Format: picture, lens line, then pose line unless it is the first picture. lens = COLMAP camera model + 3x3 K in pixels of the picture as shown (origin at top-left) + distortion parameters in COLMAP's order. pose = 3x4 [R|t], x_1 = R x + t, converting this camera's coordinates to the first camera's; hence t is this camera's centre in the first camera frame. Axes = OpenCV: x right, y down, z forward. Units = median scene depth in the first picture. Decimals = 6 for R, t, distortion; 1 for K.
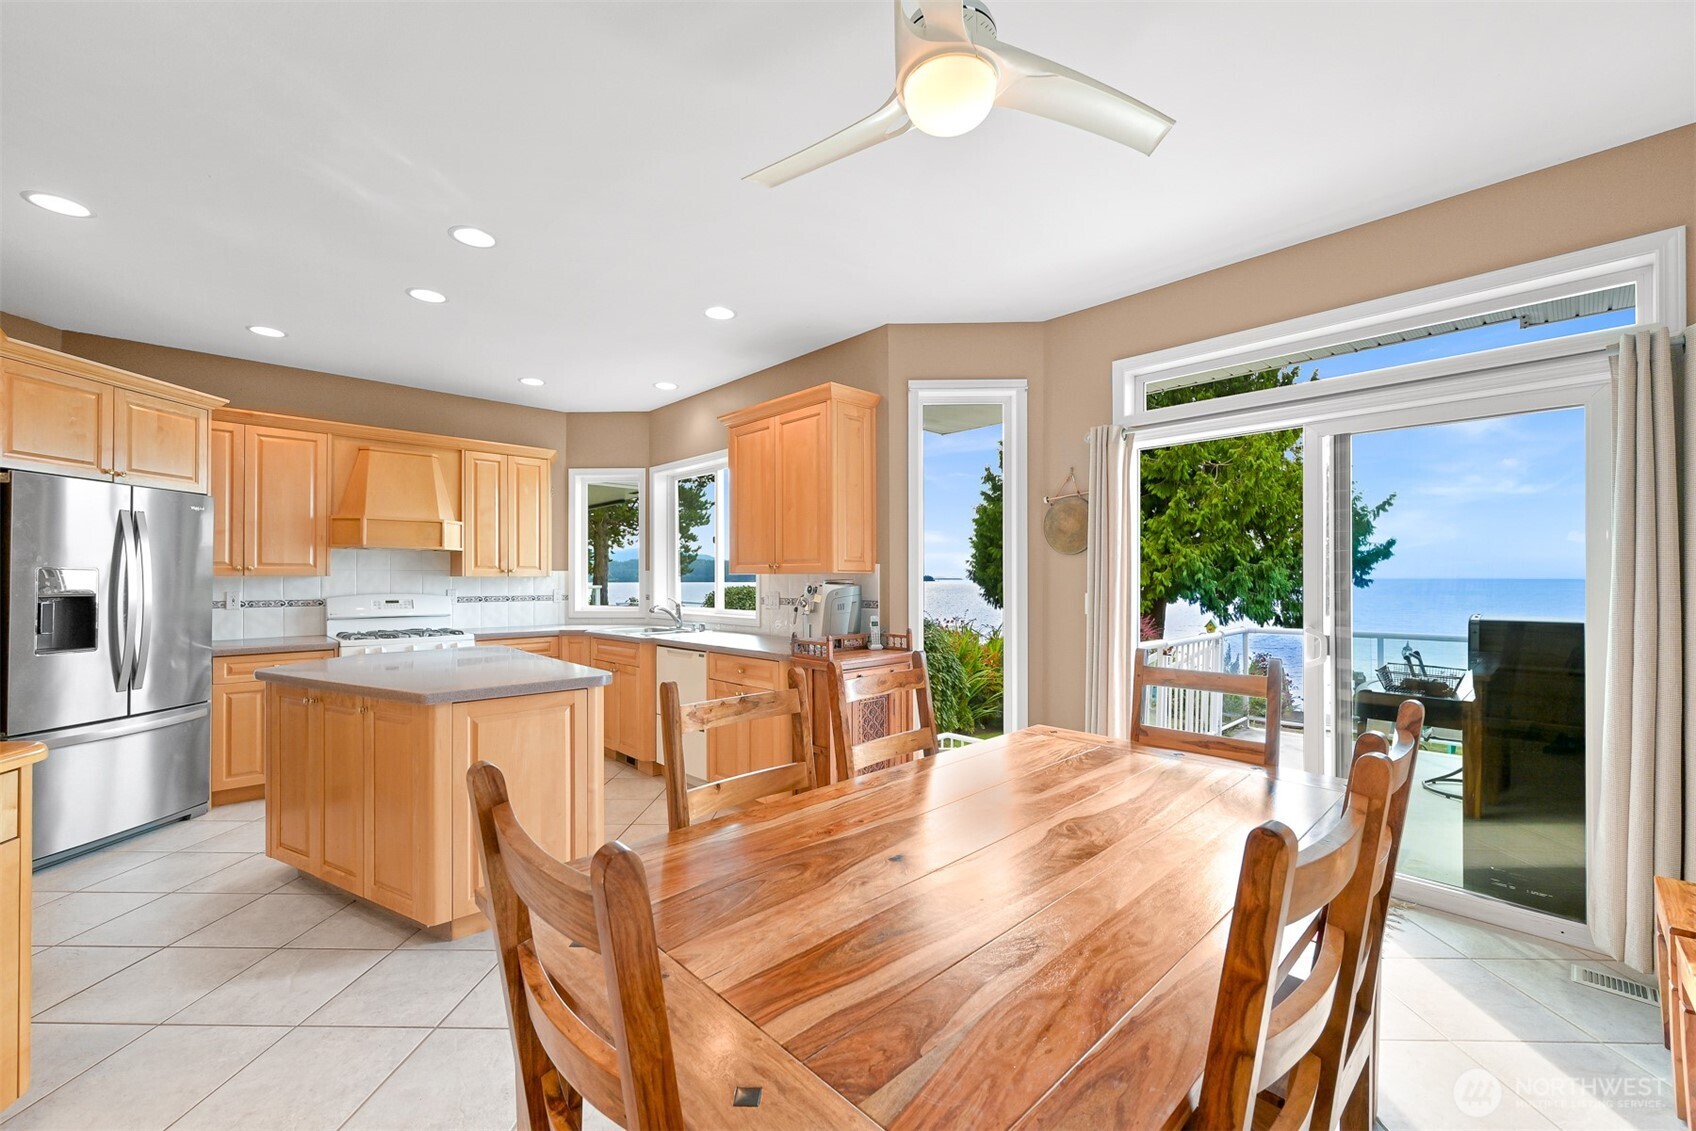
lens RADIAL K [[688.4, 0, 848.0], [0, 688.4, 565.5], [0, 0, 1]] dist [0.000030, 0.000100]
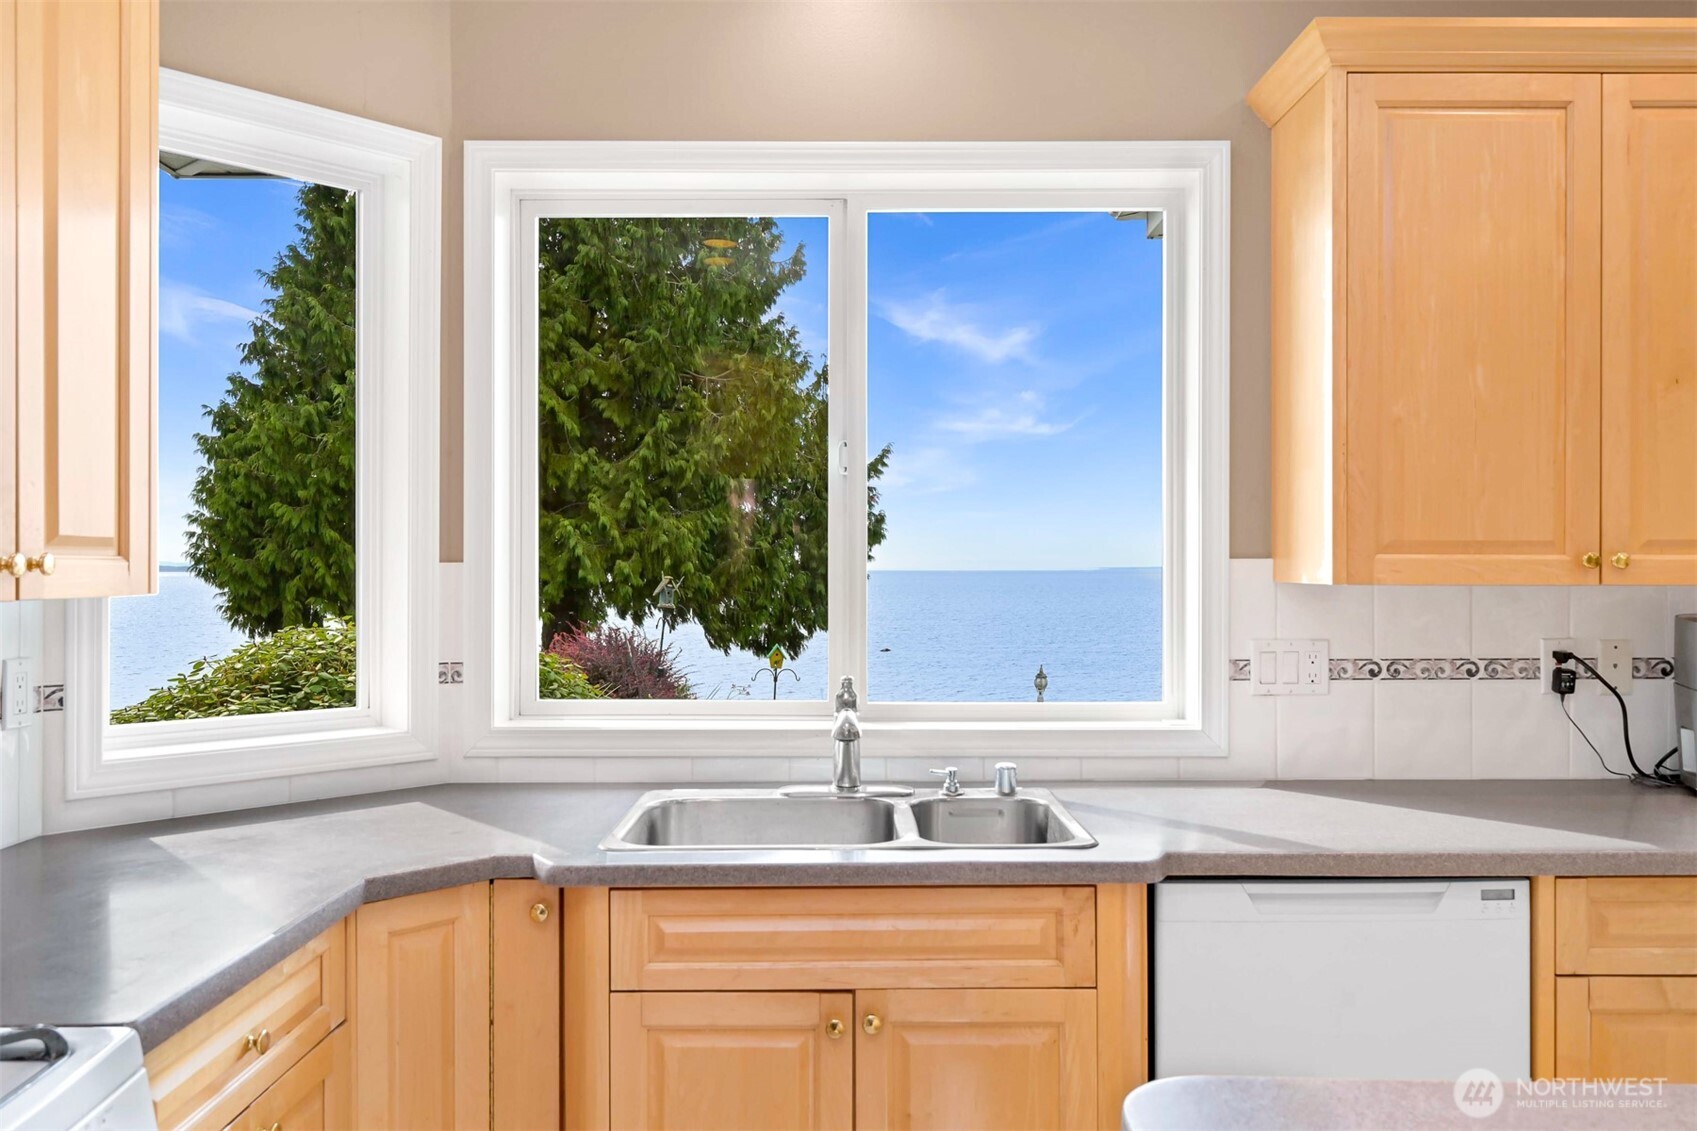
lens RADIAL K [[1248.7, 0, 848.5], [0, 1248.7, 565.5], [0, 0, 1]] dist [0.037371, -0.059367]
pose [[0.690905, 0.000866, 0.722945, -0.573210], [-0.012686, 0.999860, 0.010926, 0.002068], [-0.722834, -0.016721, 0.690819, 0.660917]]
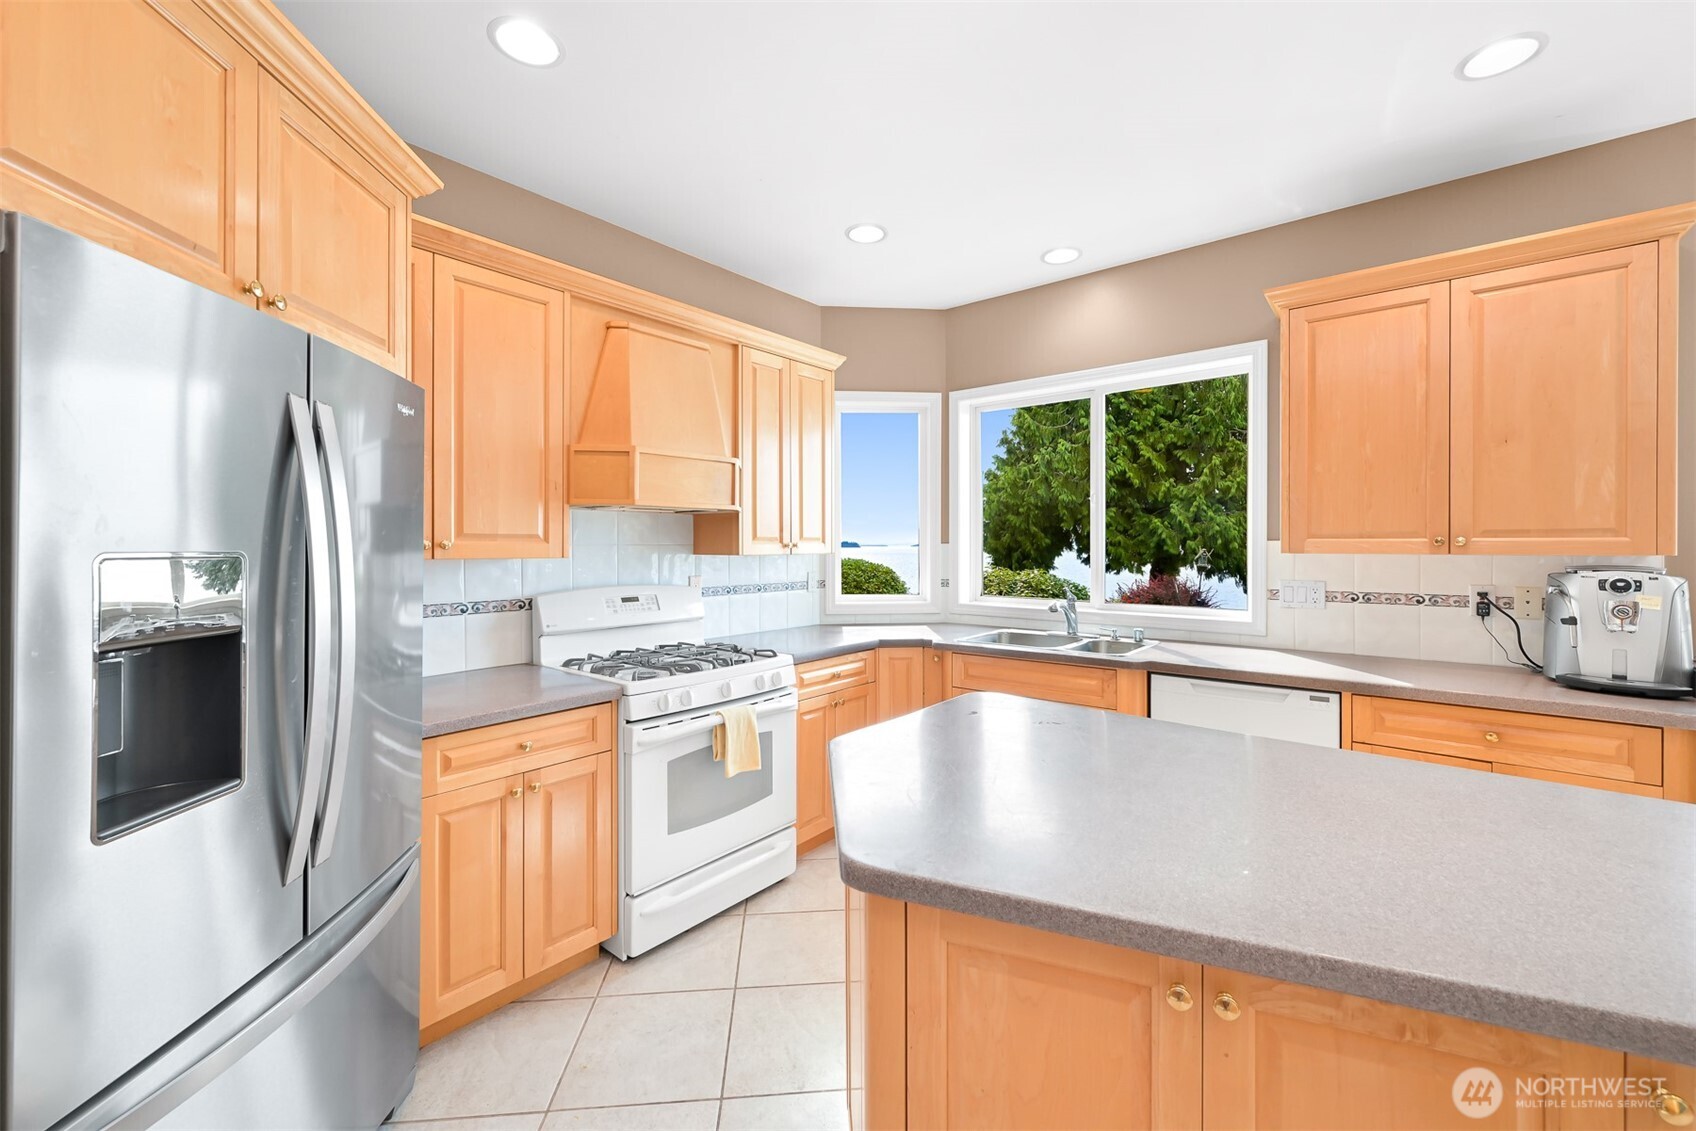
lens RADIAL K [[684.7, 0, 864.6], [0, 684.7, 540.1], [0, 0, 1]] dist [-0.000131, 0.000039]
pose [[0.991348, -0.000732, 0.131255, -0.510947], [-0.000618, 0.999947, 0.010248, -0.003327], [-0.131255, -0.010241, 0.991296, 0.380143]]
